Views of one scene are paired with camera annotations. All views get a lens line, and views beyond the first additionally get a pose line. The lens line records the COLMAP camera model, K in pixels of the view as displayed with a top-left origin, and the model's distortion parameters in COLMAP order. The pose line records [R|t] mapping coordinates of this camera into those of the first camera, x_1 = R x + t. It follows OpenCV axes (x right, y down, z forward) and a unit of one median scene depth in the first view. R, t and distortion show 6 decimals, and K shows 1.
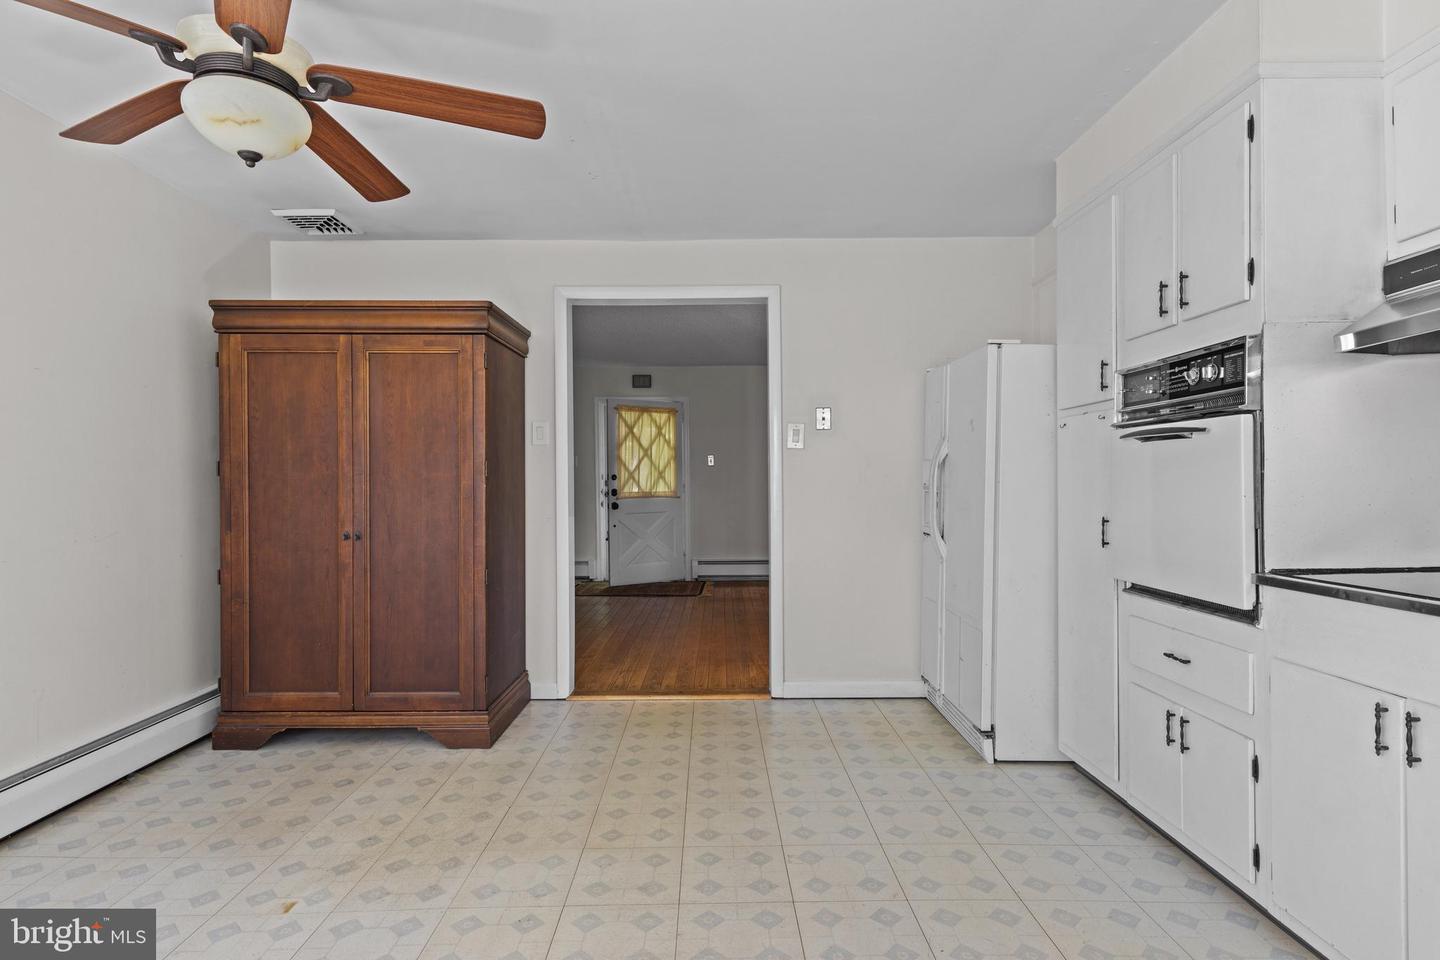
lens RADIAL K [[734.6, 0, 722.9], [0, 734.6, 484.6], [0, 0, 1]] dist [0.010725, -0.002417]
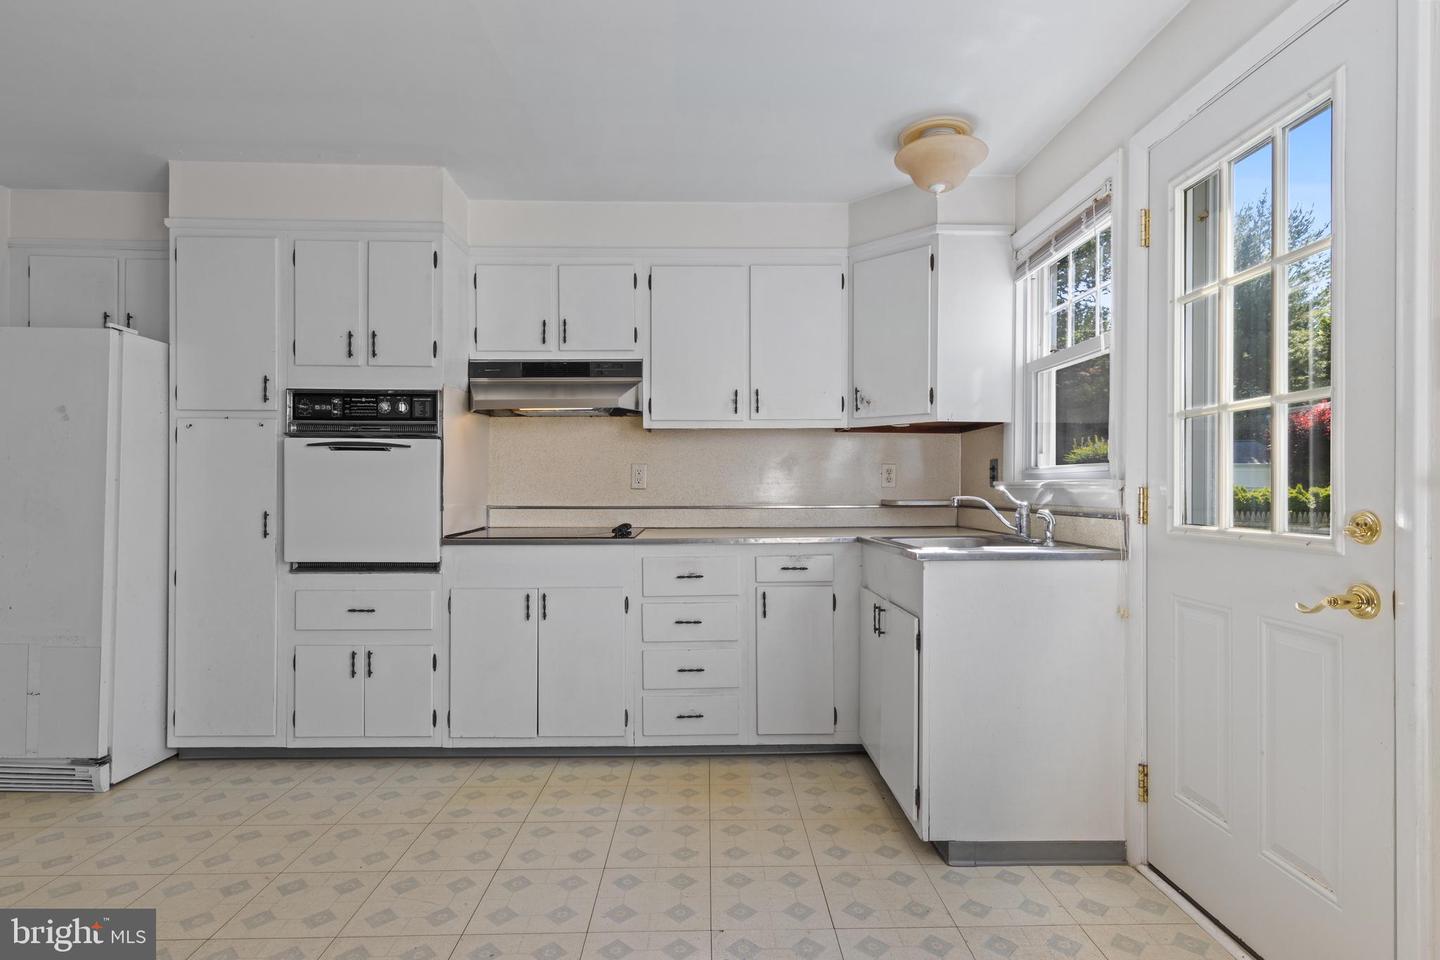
lens RADIAL K [[734.6, 0, 722.0], [0, 734.6, 481.9], [0, 0, 1]] dist [0.010725, -0.002417]
pose [[0.002384, 0.004364, 0.999988, -0.732979], [-0.000375, 0.999990, -0.004363, 0.002746], [-0.999997, -0.000364, 0.002385, 0.322581]]
